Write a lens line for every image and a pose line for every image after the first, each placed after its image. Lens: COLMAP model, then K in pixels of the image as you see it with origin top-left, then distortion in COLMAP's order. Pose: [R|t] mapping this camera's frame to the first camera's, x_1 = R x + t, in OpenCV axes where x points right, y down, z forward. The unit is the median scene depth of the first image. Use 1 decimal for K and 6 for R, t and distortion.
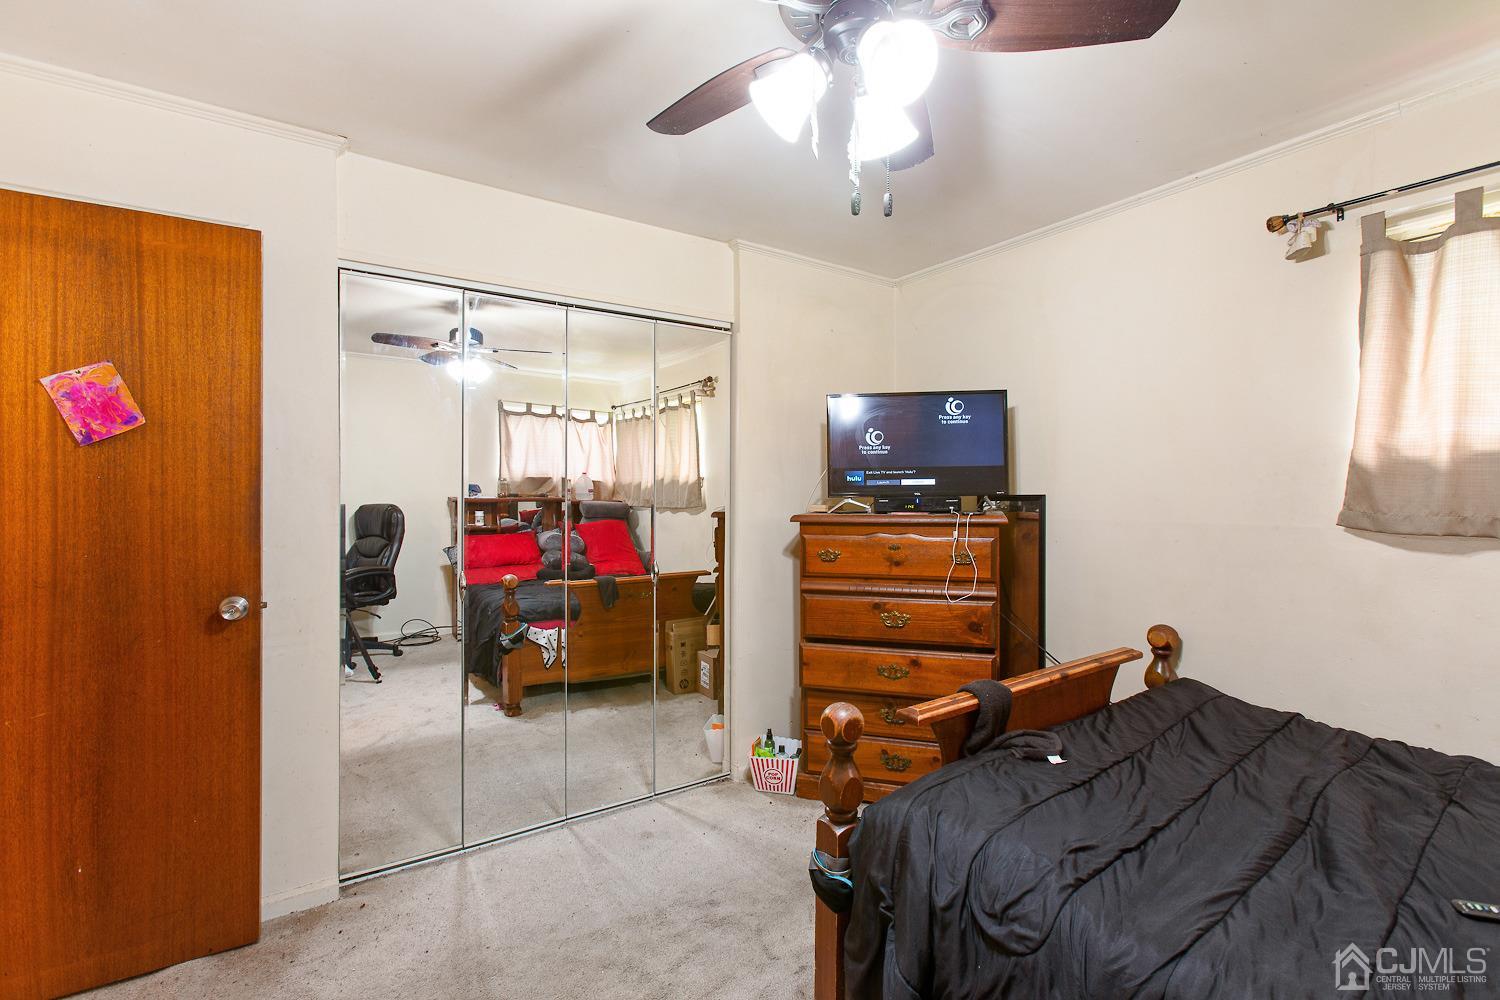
lens RADIAL K [[669.4, 0, 751.9], [0, 669.4, 491.4], [0, 0, 1]] dist [0.001557, -0.000033]
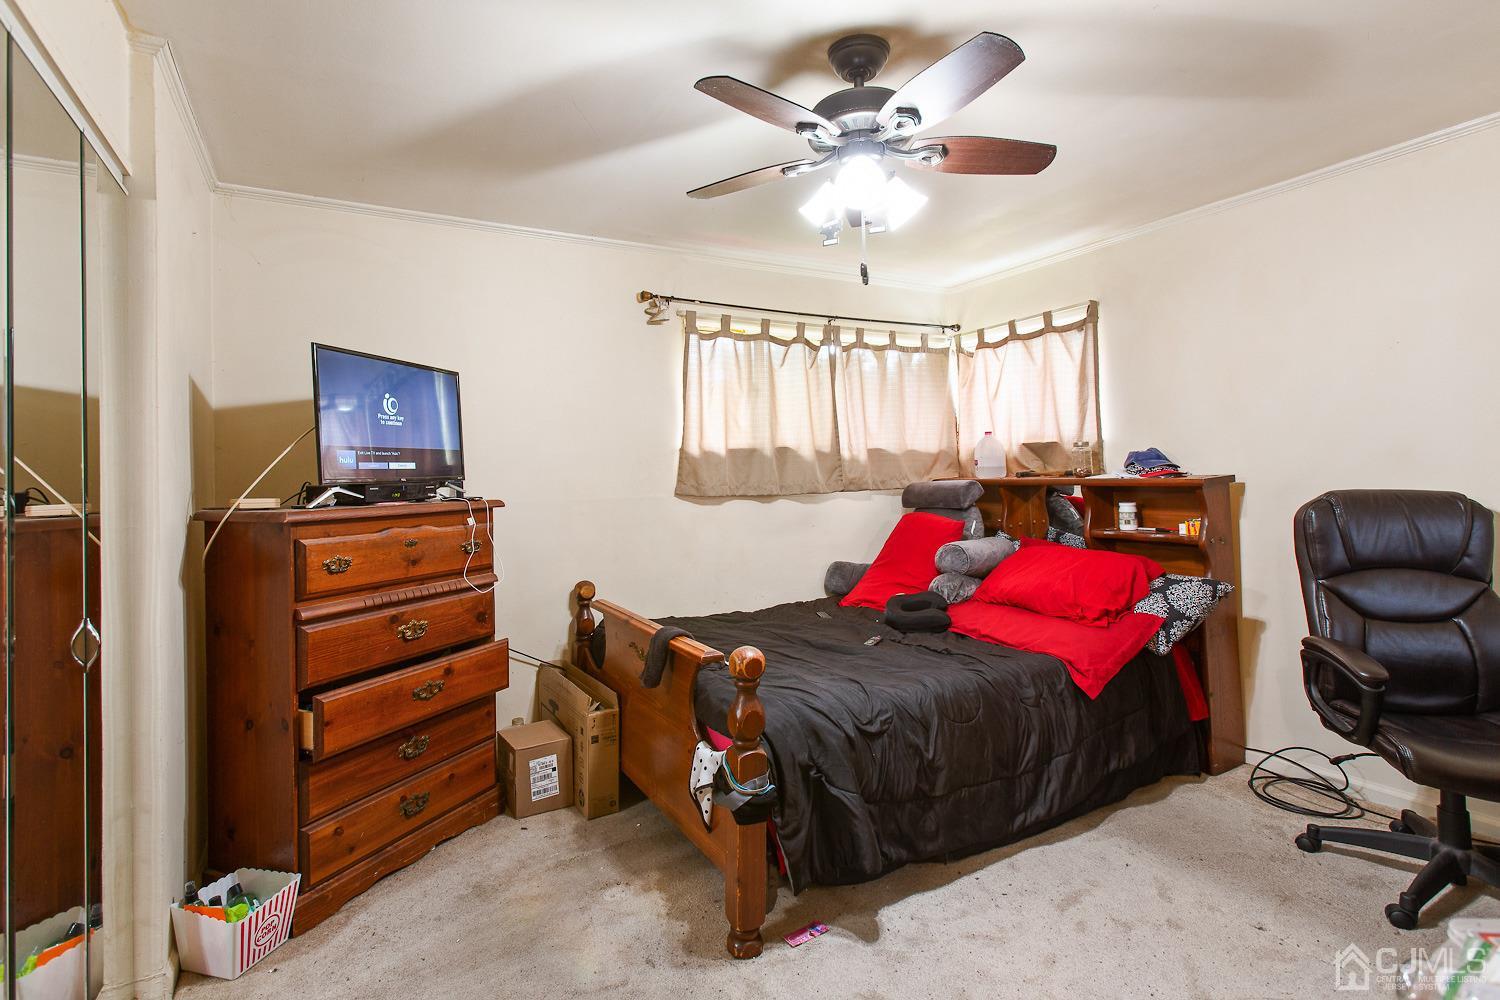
lens RADIAL K [[725.1, 0, 749.7], [0, 725.1, 464.1], [0, 0, 1]] dist [0.001670, 0.000307]
pose [[0.088180, 0.014697, 0.995996, -0.672655], [0.021419, 0.999632, -0.016647, 0.009454], [-0.995874, 0.022801, 0.087833, 0.518522]]
